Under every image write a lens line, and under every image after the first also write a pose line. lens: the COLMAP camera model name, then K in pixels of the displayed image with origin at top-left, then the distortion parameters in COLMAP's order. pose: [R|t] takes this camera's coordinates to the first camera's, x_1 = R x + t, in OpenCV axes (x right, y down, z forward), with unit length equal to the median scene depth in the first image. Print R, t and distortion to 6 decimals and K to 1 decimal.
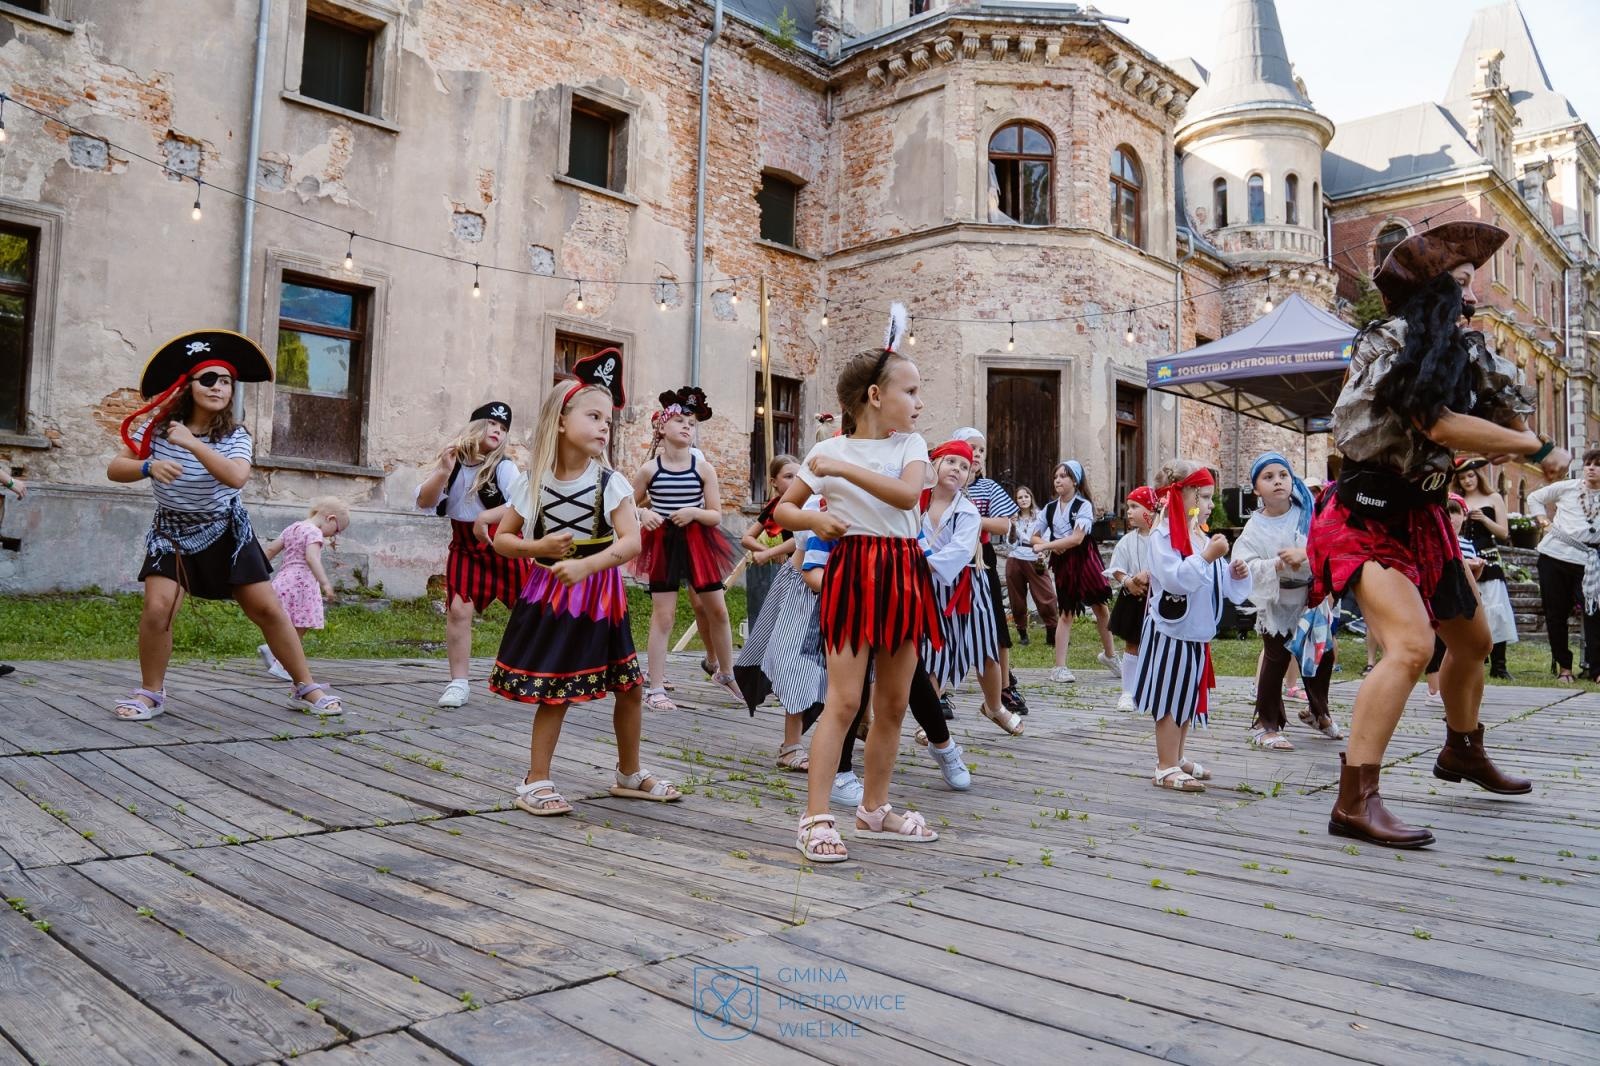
lens RADIAL K [[1199.2, 0, 800.0], [0, 1199.2, 533.0], [0, 0, 1]] dist [-0.142700, 0.108937]
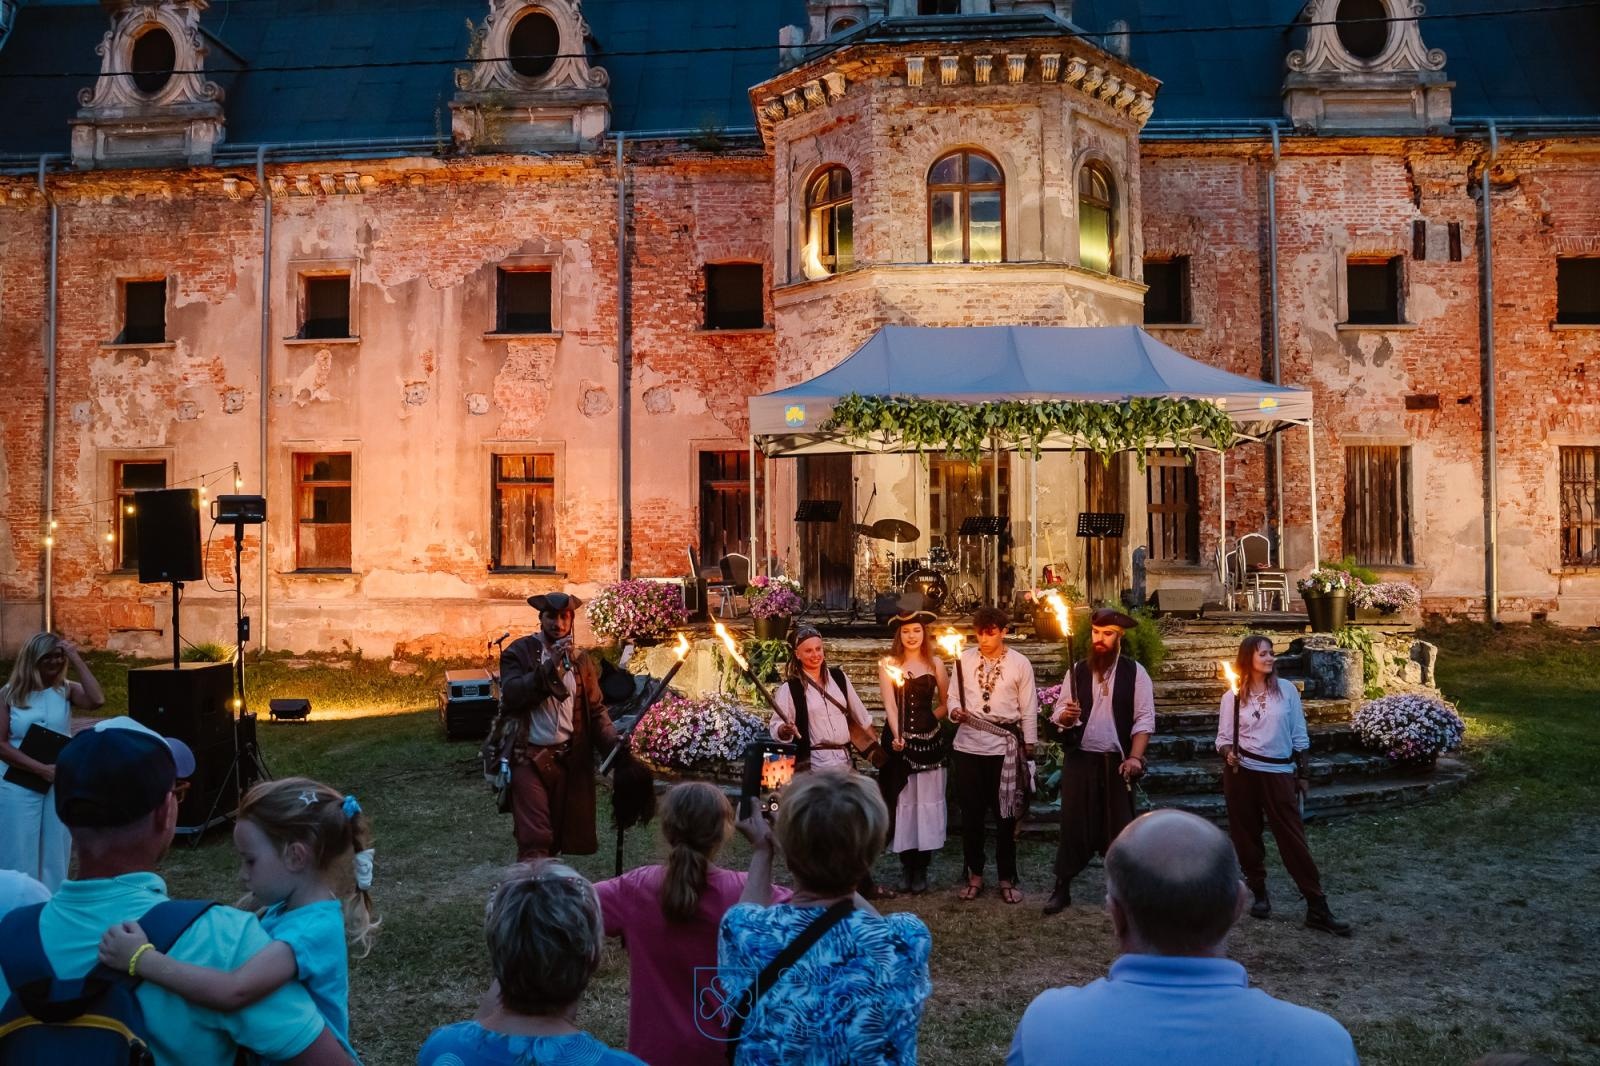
lens RADIAL K [[1199.2, 0, 800.0], [0, 1199.2, 533.0], [0, 0, 1]] dist [-0.142700, 0.108937]
pose [[0.662855, -0.043634, -0.747475, 0.861052], [0.061489, 0.998101, -0.003737, -0.048855], [0.746219, -0.043484, 0.664279, 0.322392]]
